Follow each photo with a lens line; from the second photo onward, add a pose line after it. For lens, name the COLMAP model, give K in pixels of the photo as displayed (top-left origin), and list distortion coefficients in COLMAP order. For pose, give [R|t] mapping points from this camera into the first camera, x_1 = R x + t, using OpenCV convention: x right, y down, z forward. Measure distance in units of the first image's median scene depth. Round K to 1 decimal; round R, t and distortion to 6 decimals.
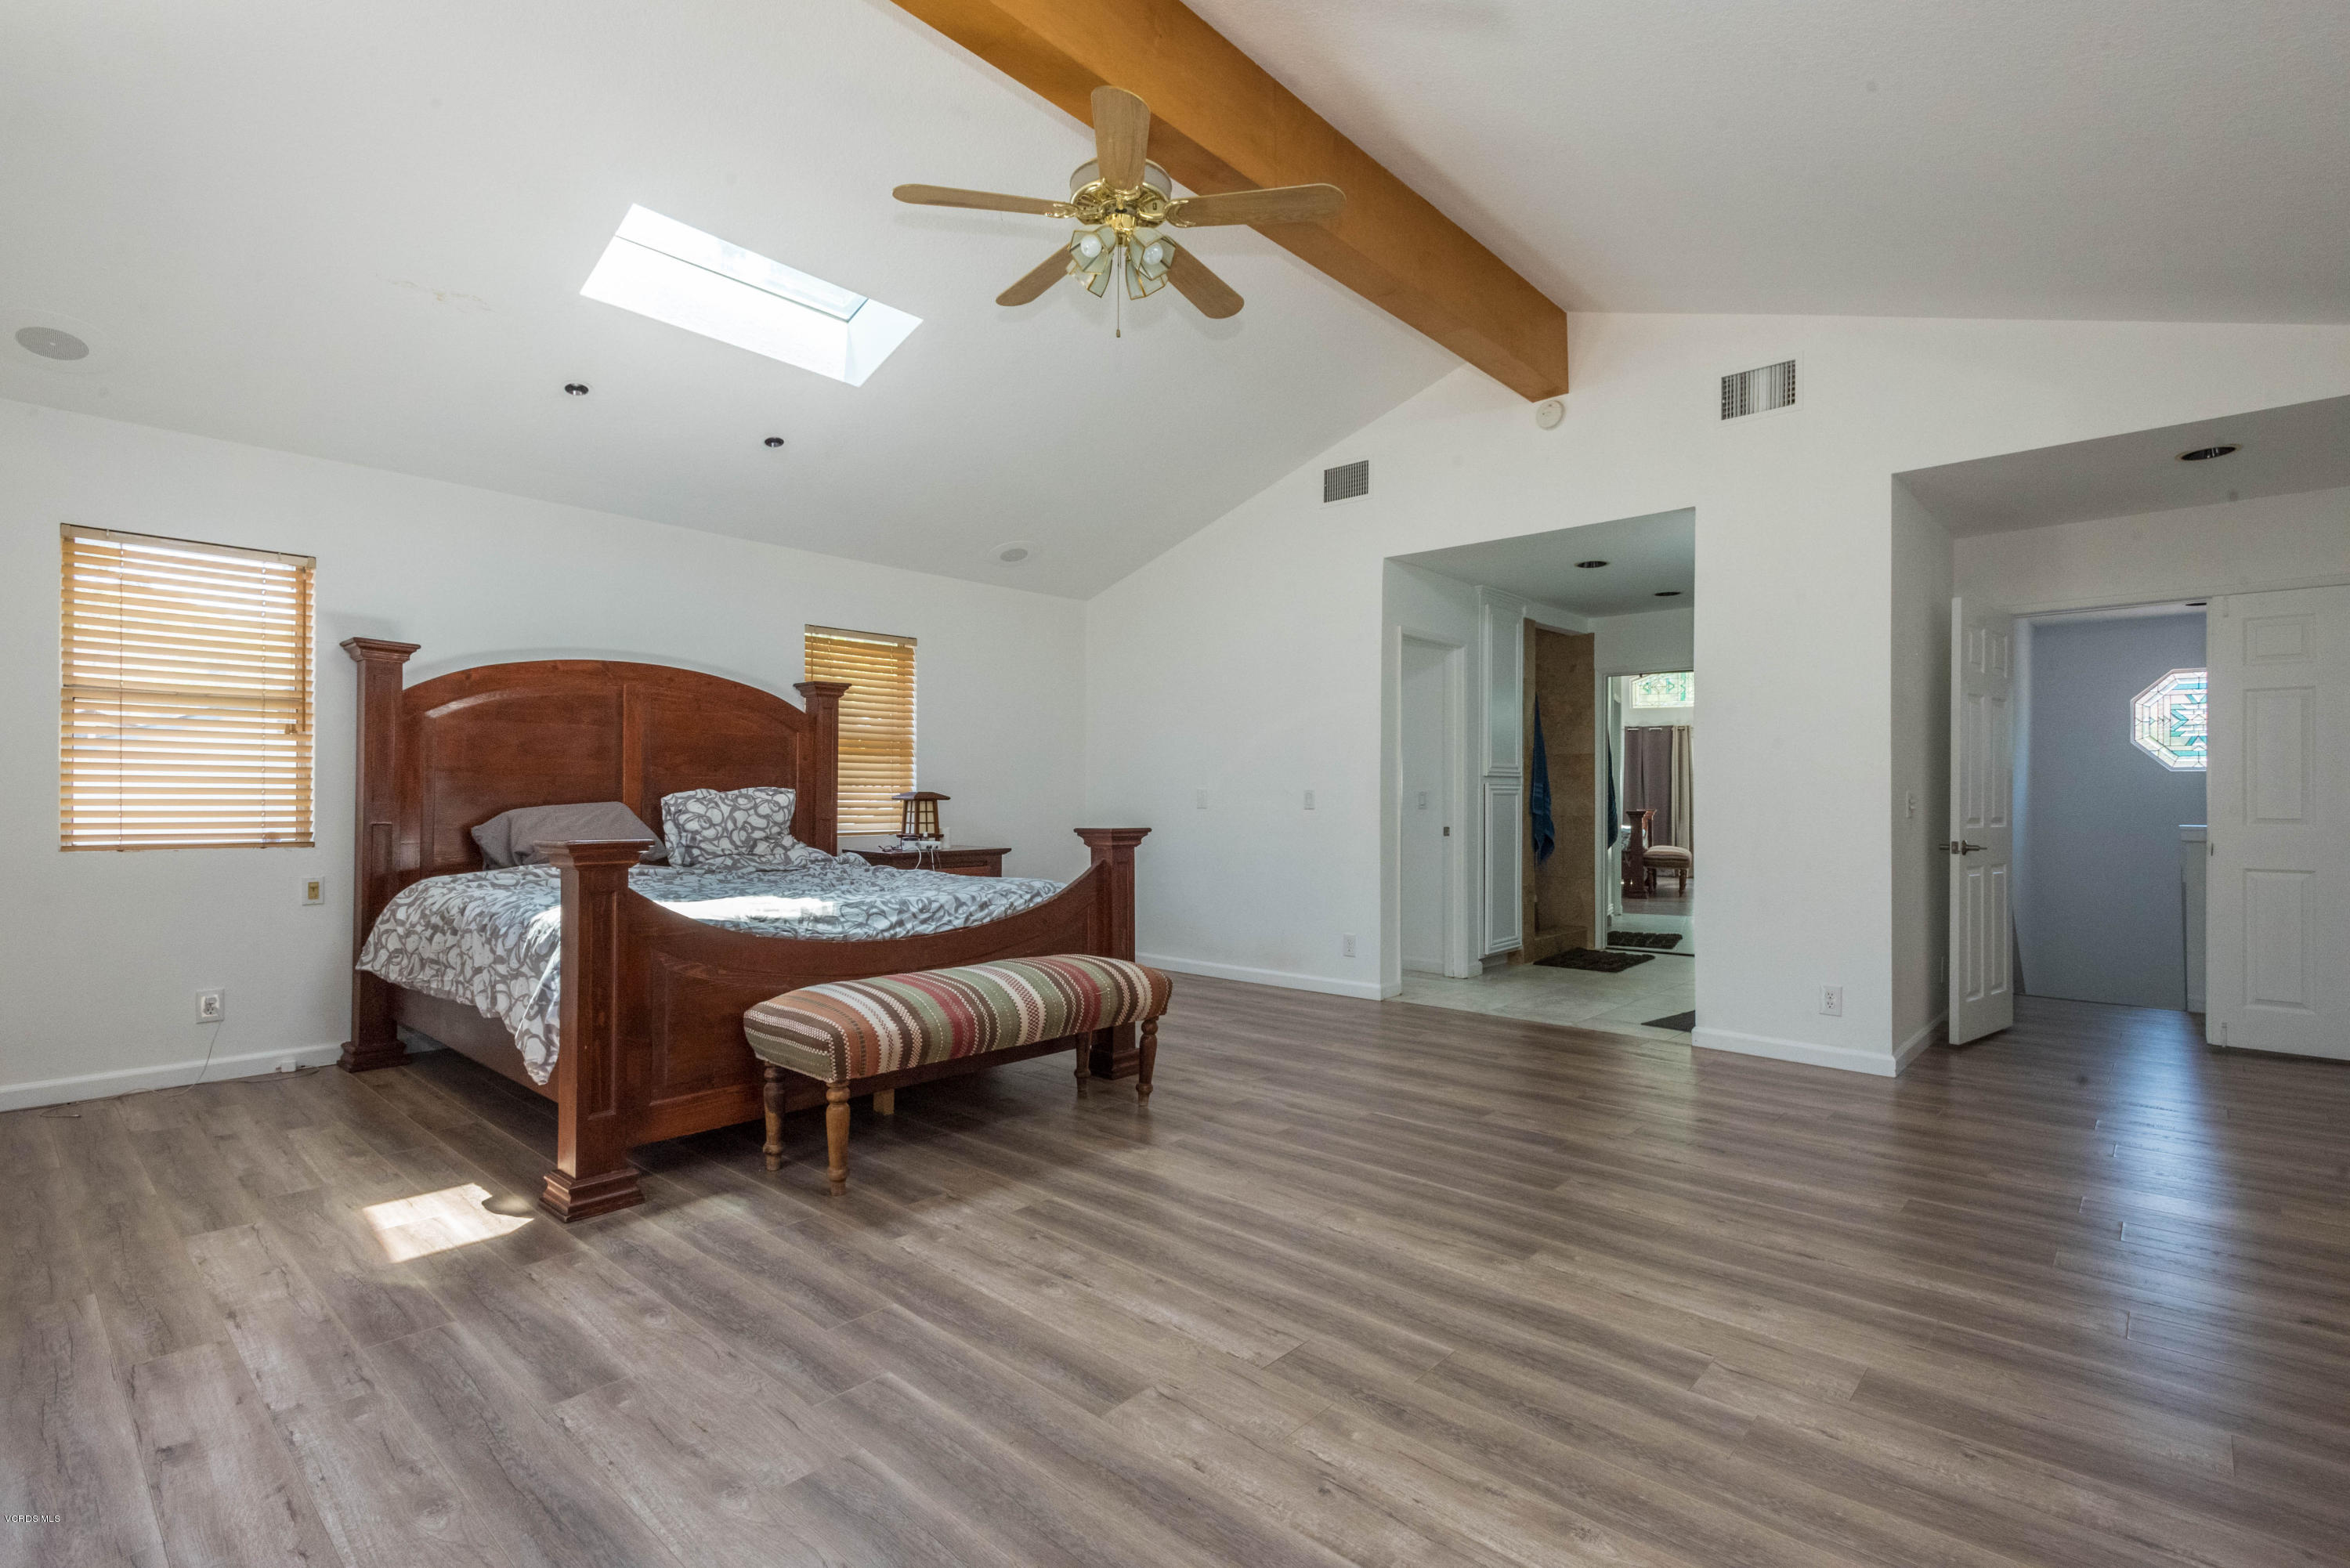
lens RADIAL K [[1103.7, 0, 1169.2], [0, 1103.7, 788.0], [0, 0, 1]] dist [0.011365, -0.001038]
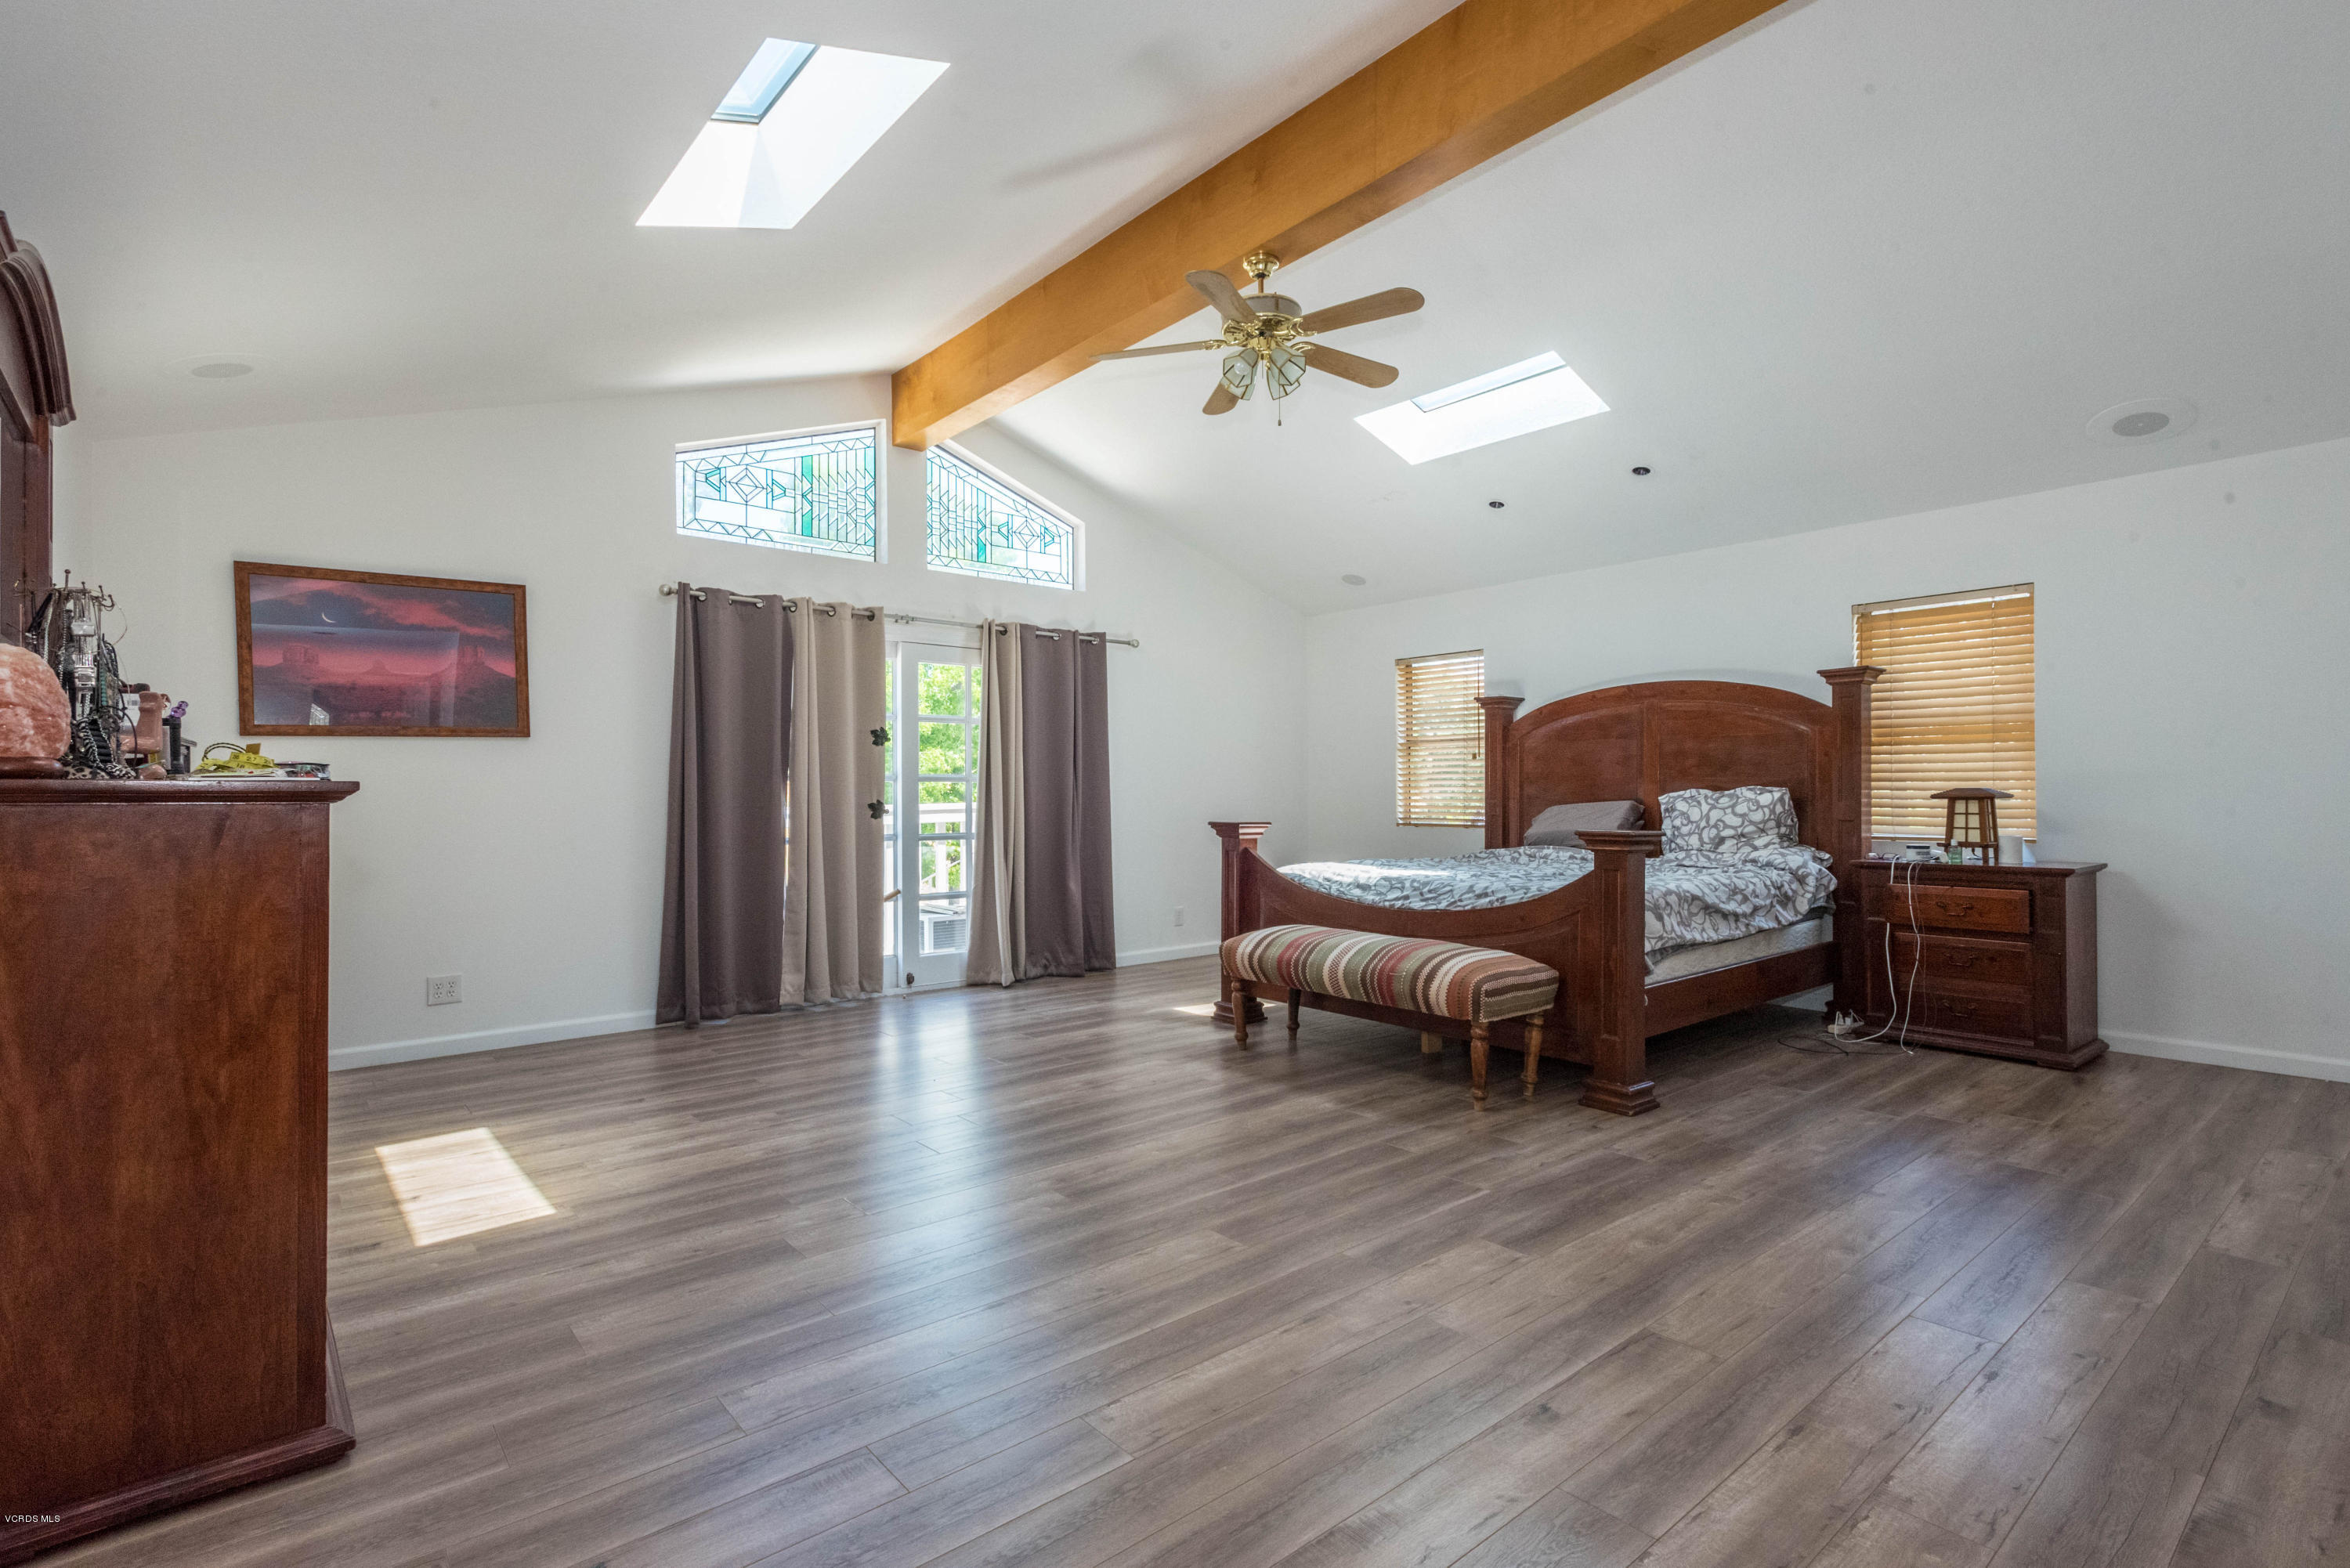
lens RADIAL K [[1103.7, 0, 1177.3], [0, 1103.7, 779.1], [0, 0, 1]] dist [0.011365, -0.001038]
pose [[-0.135888, -0.018838, -0.990545, 0.823822], [0.013566, 0.999690, -0.020873, 0.007651], [0.990631, -0.016274, -0.135591, 0.722860]]
